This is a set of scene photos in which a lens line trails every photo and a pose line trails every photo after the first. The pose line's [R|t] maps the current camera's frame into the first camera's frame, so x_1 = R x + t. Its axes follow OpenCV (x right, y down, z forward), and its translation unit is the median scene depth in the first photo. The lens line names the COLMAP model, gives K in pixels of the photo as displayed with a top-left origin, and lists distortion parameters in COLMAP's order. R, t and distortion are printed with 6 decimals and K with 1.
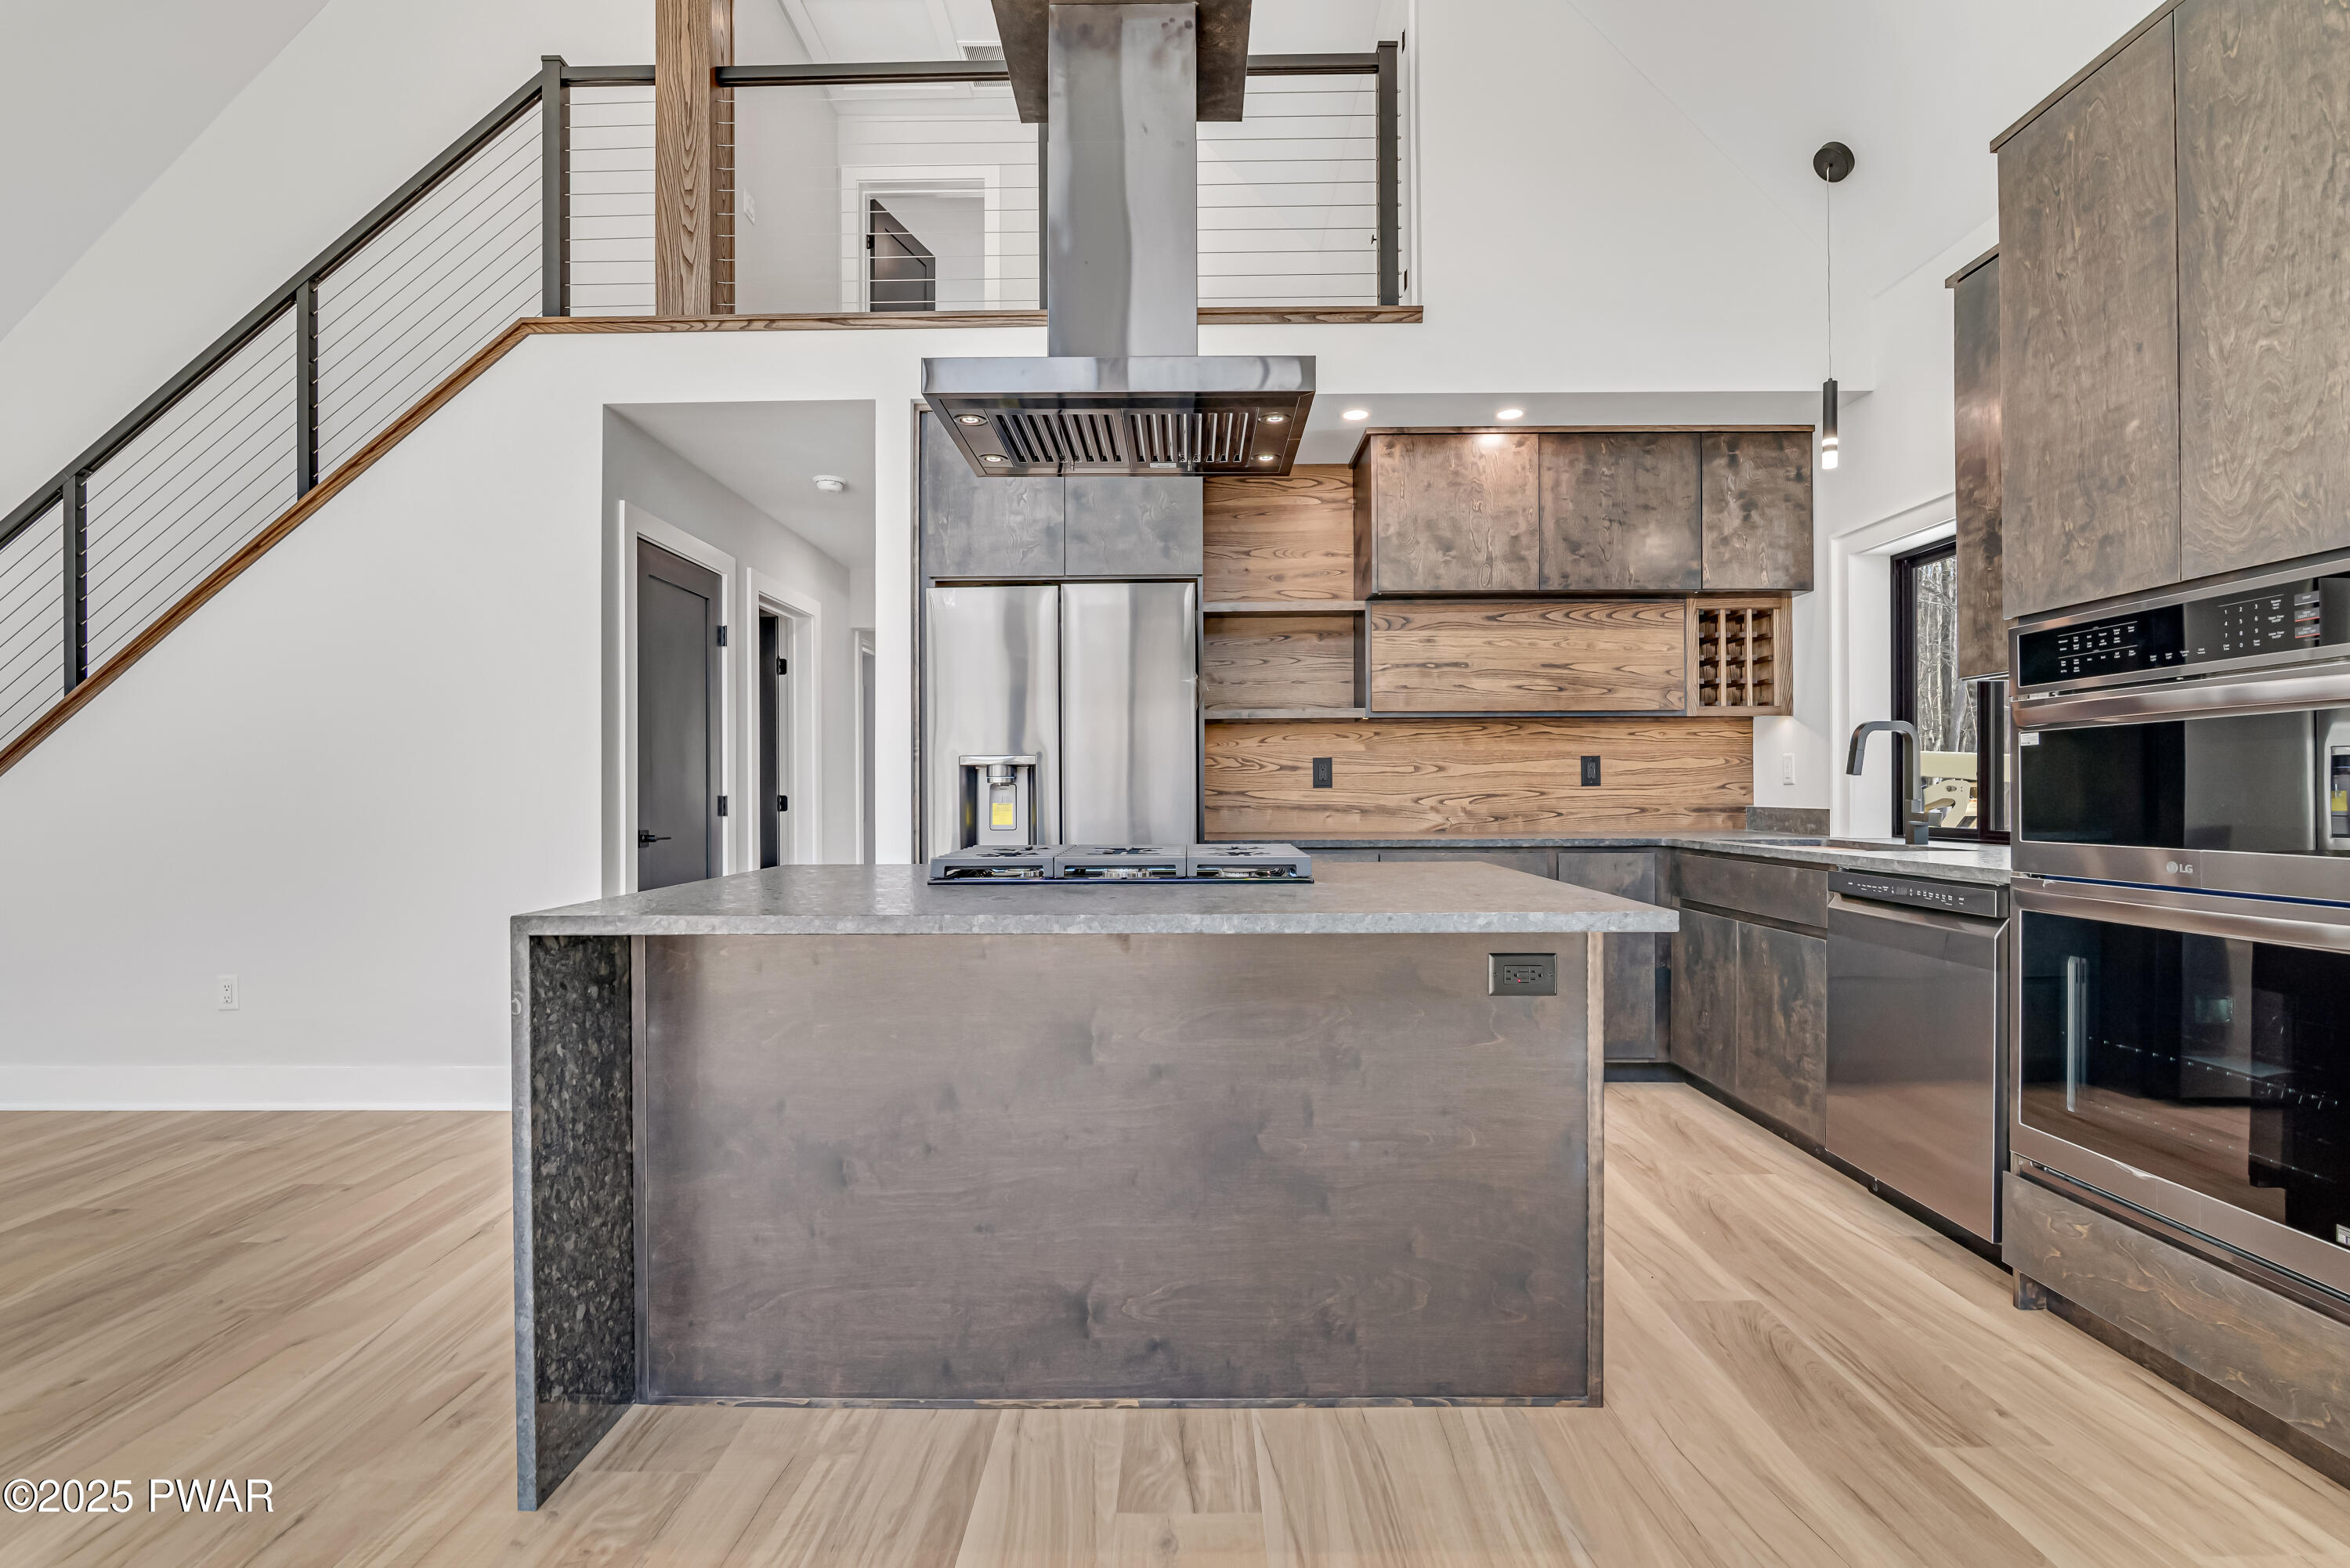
lens RADIAL K [[1074.7, 0, 1174.5], [0, 1074.7, 794.7], [0, 0, 1]] dist [-0.016505, 0.002085]
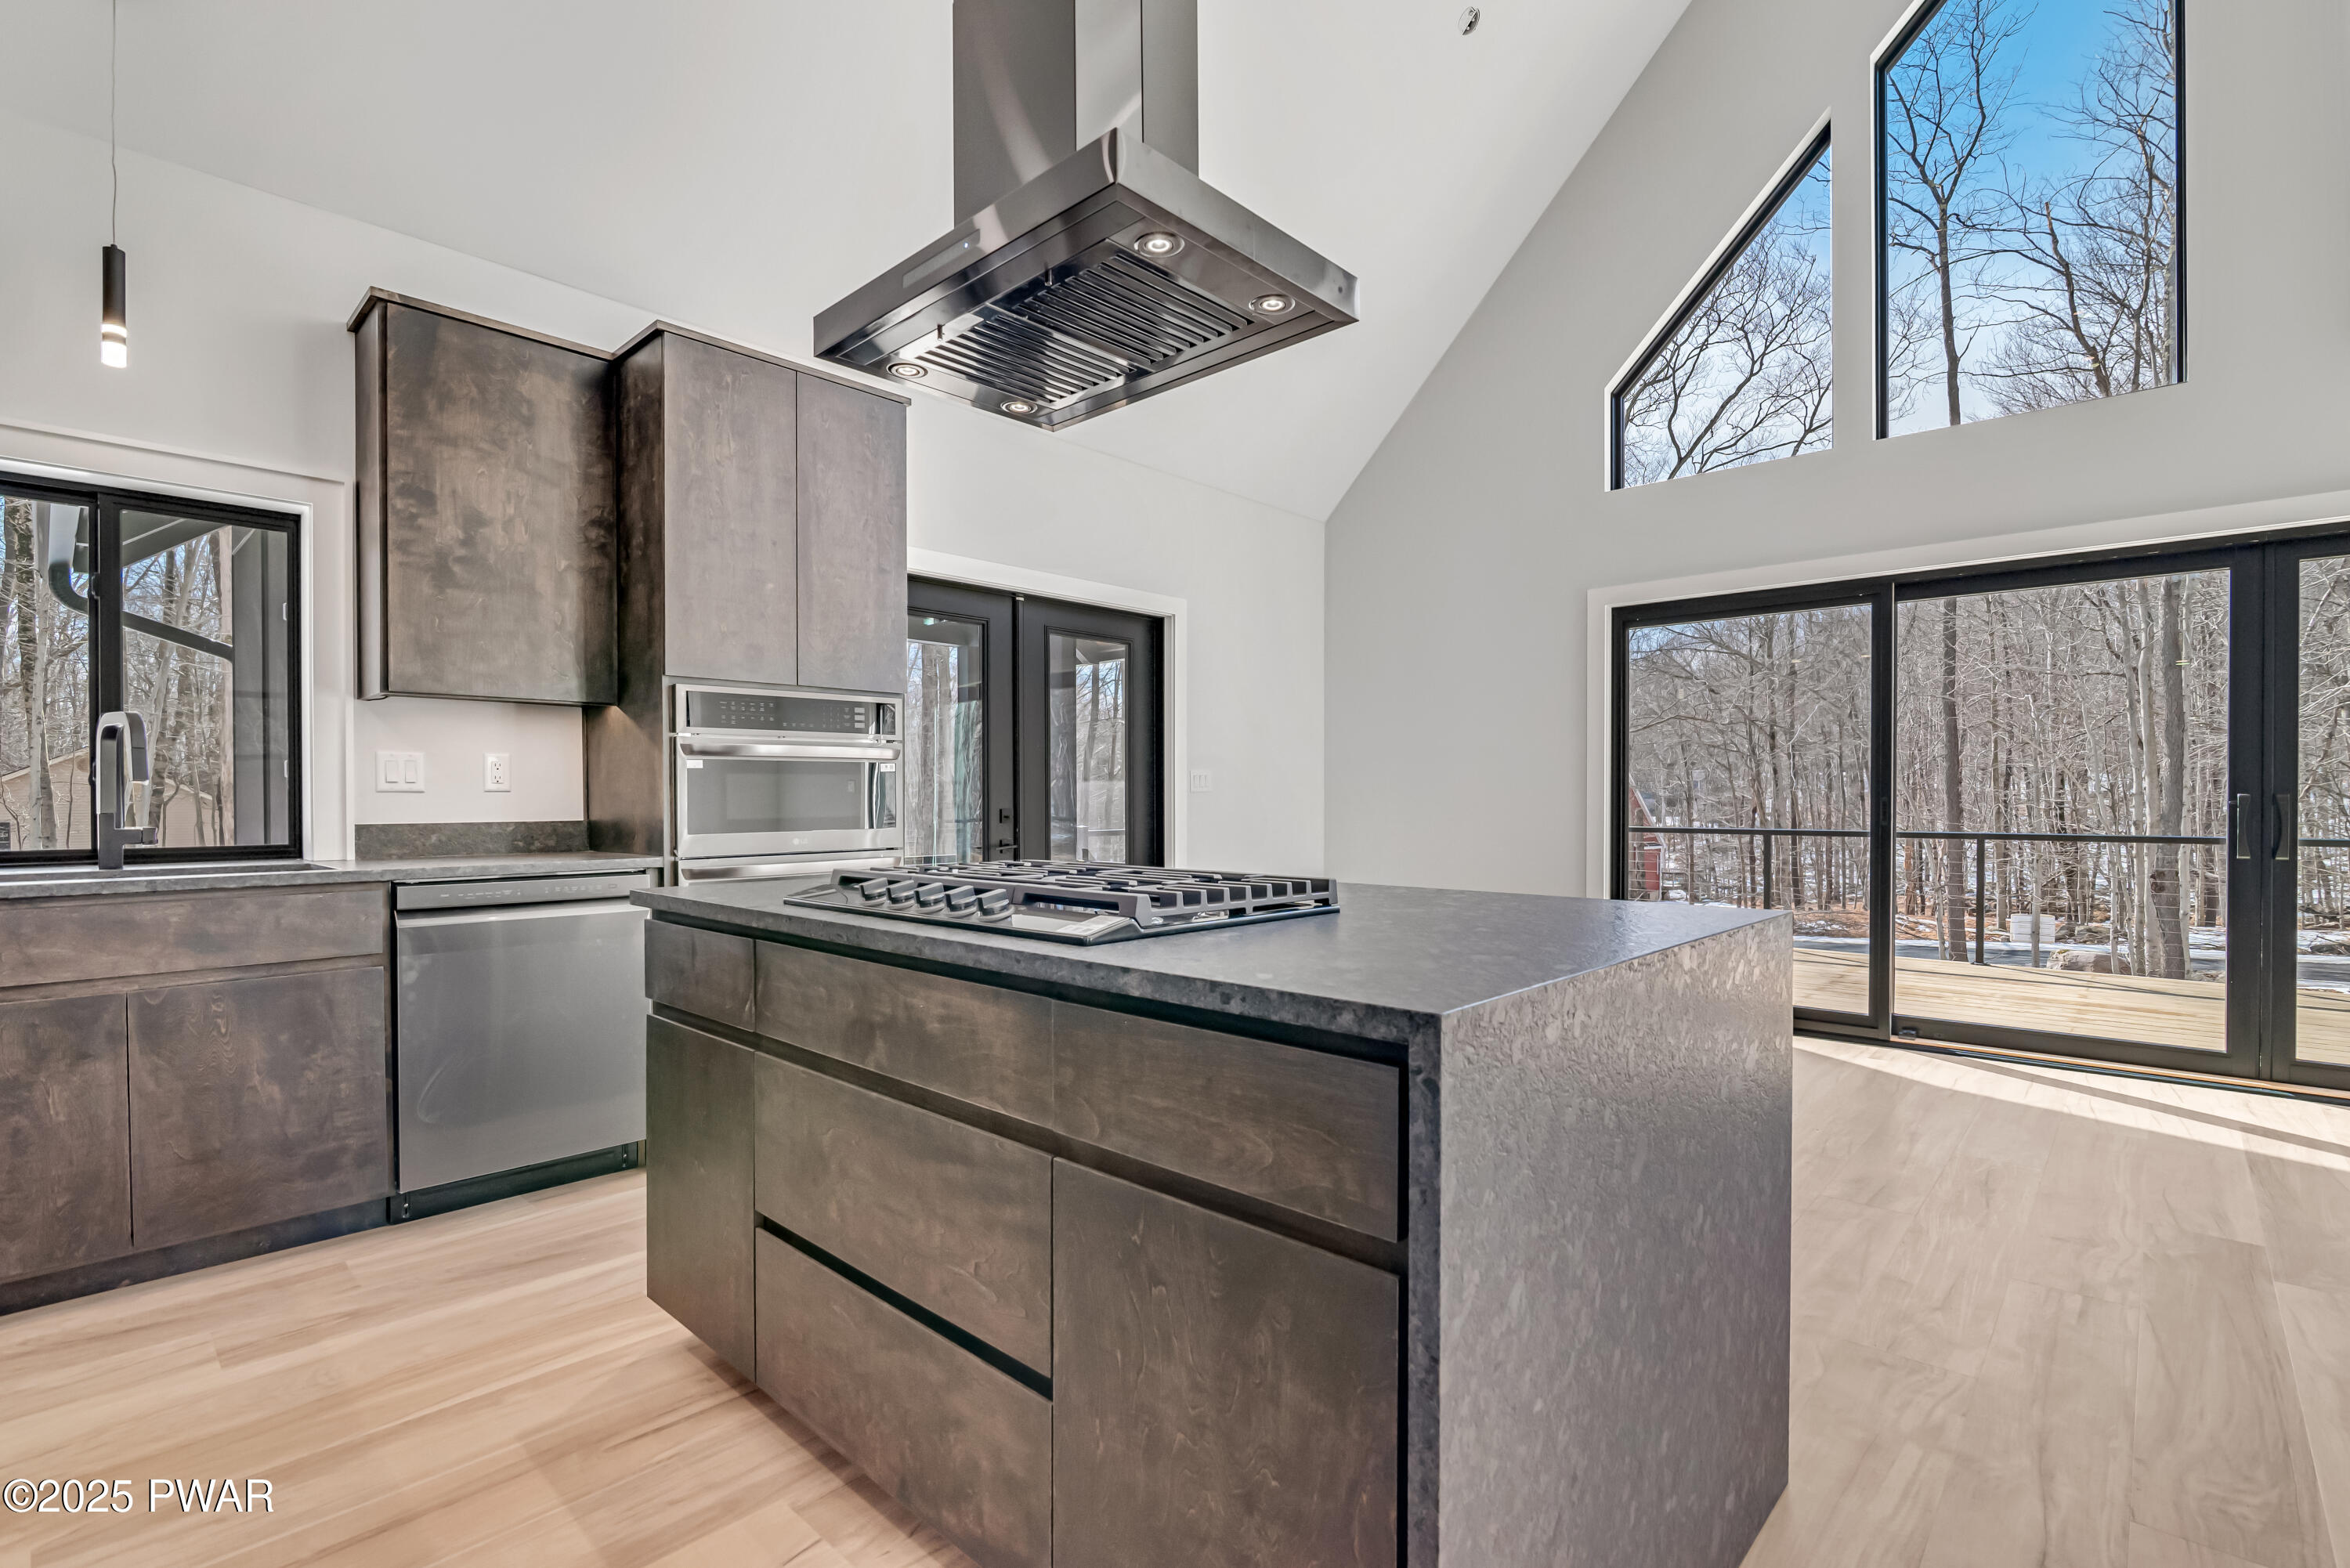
lens RADIAL K [[1074.7, 0, 1180.1], [0, 1074.7, 806.8], [0, 0, 1]] dist [-0.016505, 0.002085]
pose [[-0.744997, -0.000518, 0.667068, -0.380636], [0.007022, 0.999938, 0.008620, -0.001034], [-0.667031, 0.011106, -0.744947, 0.948384]]
